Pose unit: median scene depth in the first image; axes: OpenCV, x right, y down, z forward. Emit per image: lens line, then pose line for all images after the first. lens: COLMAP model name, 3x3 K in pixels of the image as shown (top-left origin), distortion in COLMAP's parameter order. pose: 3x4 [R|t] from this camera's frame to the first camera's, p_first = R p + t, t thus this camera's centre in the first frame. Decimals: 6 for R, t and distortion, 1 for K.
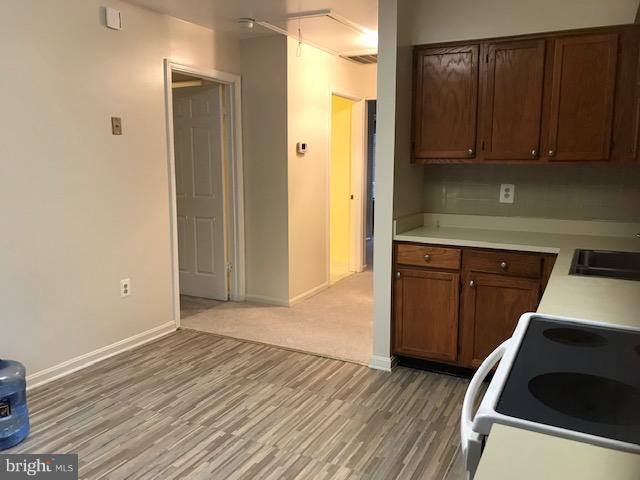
lens RADIAL K [[527.6, 0, 317.6], [0, 527.6, 238.9], [0, 0, 1]] dist [0.044448, -0.054540]
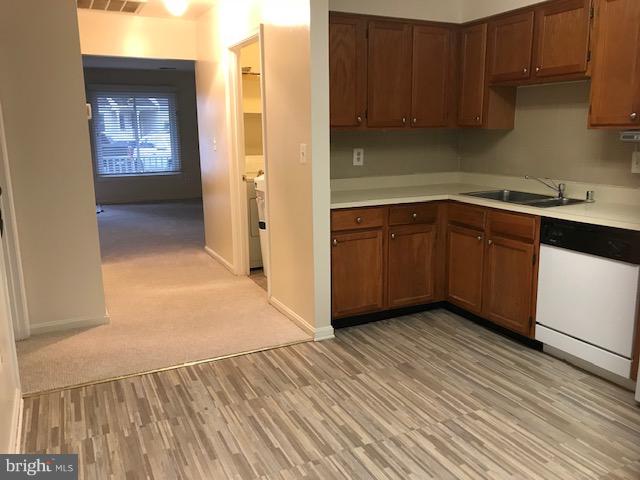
lens RADIAL K [[526.6, 0, 318.0], [0, 526.6, 238.4], [0, 0, 1]] dist [0.045710, -0.055953]
pose [[0.593449, -0.169980, 0.786718, -0.666913], [0.128043, 0.984936, 0.116220, -0.060946], [-0.794622, 0.031763, 0.606273, 0.418054]]
